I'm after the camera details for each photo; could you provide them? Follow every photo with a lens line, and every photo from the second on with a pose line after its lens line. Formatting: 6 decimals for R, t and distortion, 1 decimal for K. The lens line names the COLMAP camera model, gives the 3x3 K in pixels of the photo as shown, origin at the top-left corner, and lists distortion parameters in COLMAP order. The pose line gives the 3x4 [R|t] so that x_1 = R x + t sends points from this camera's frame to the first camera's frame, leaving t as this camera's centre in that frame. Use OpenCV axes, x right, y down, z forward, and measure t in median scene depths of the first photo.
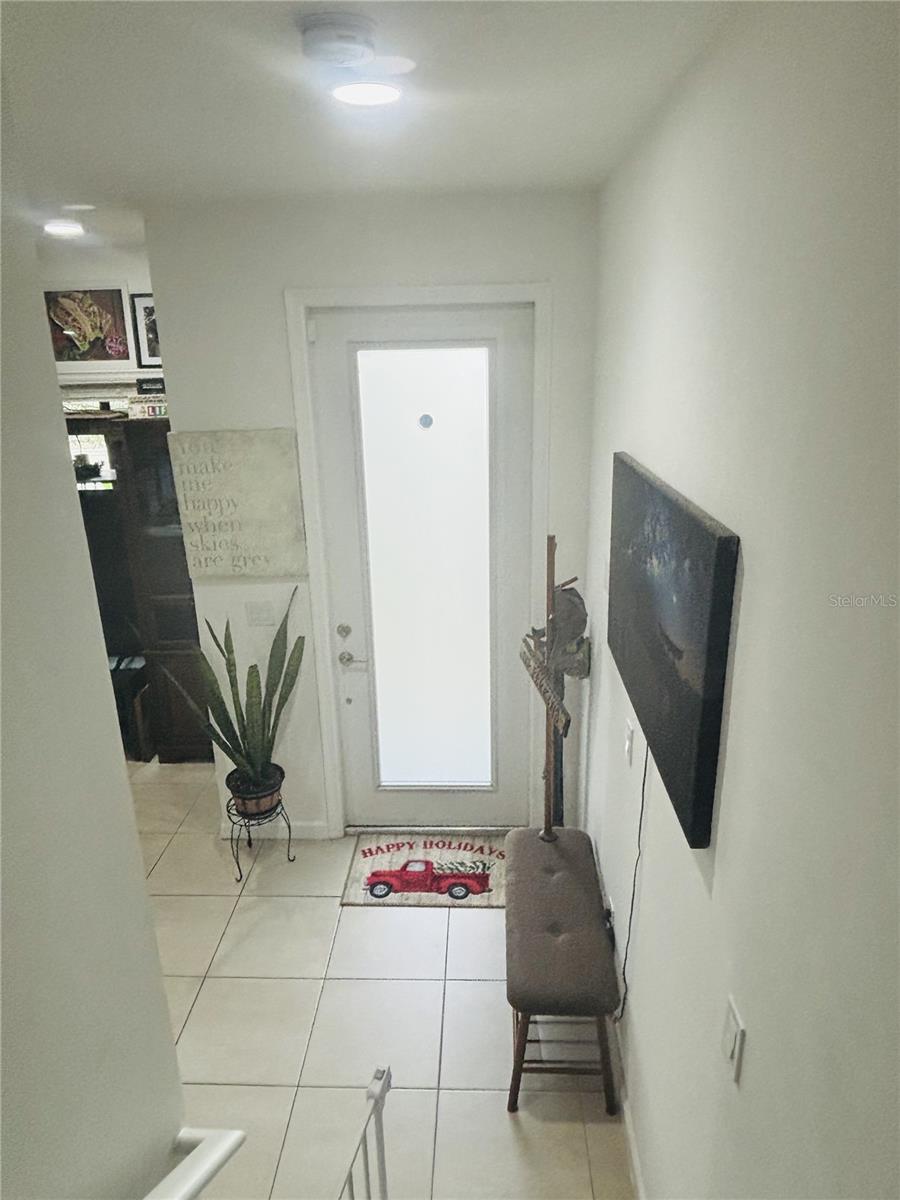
lens RADIAL K [[763.0, 0, 450.5], [0, 763.0, 599.8], [0, 0, 1]] dist [-0.026109, -0.001093]
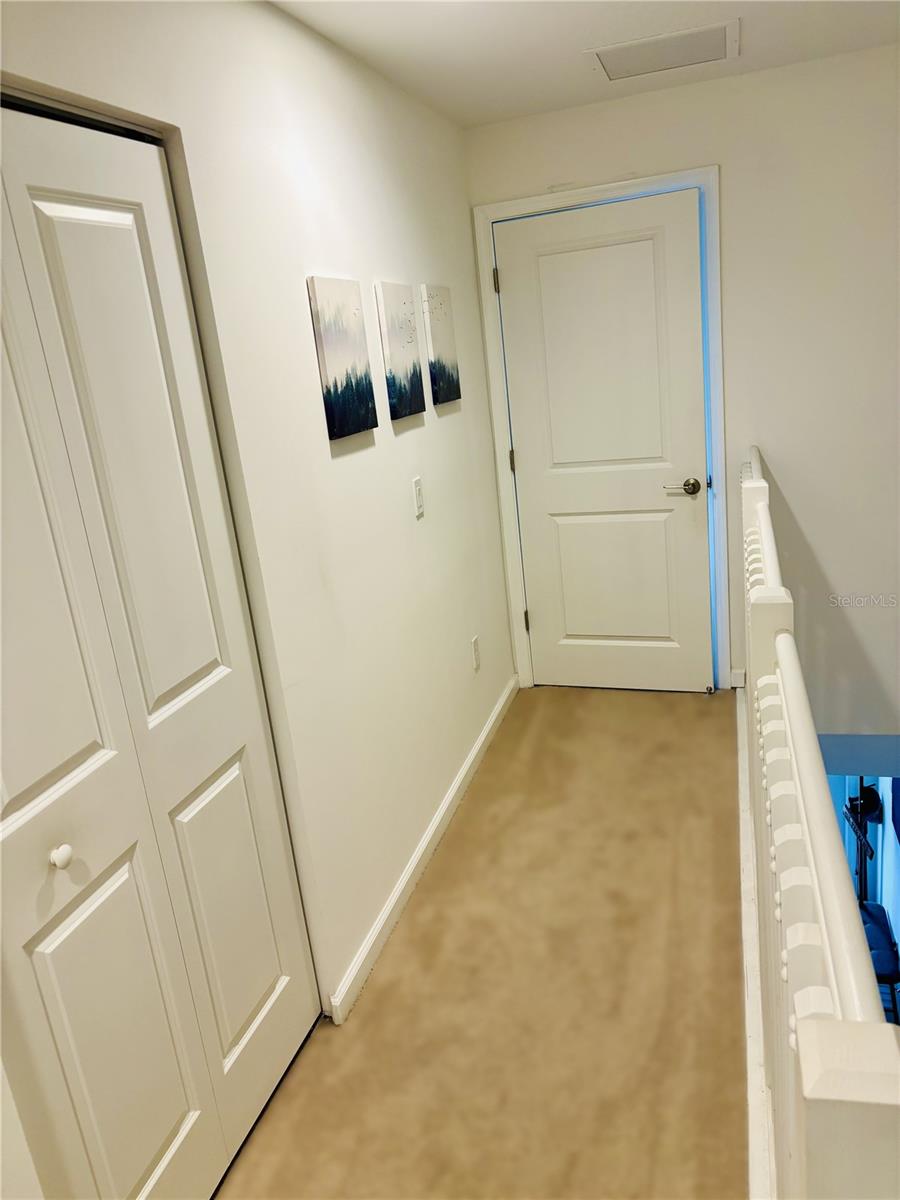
lens RADIAL K [[905.2, 0, 448.3], [0, 905.2, 602.1], [0, 0, 1]] dist [0.050162, -0.013027]
pose [[0.965435, -0.006957, -0.260551, -0.268505], [0.007130, 0.999975, -0.000280, -0.469208], [0.260546, -0.001587, 0.965460, -1.526383]]
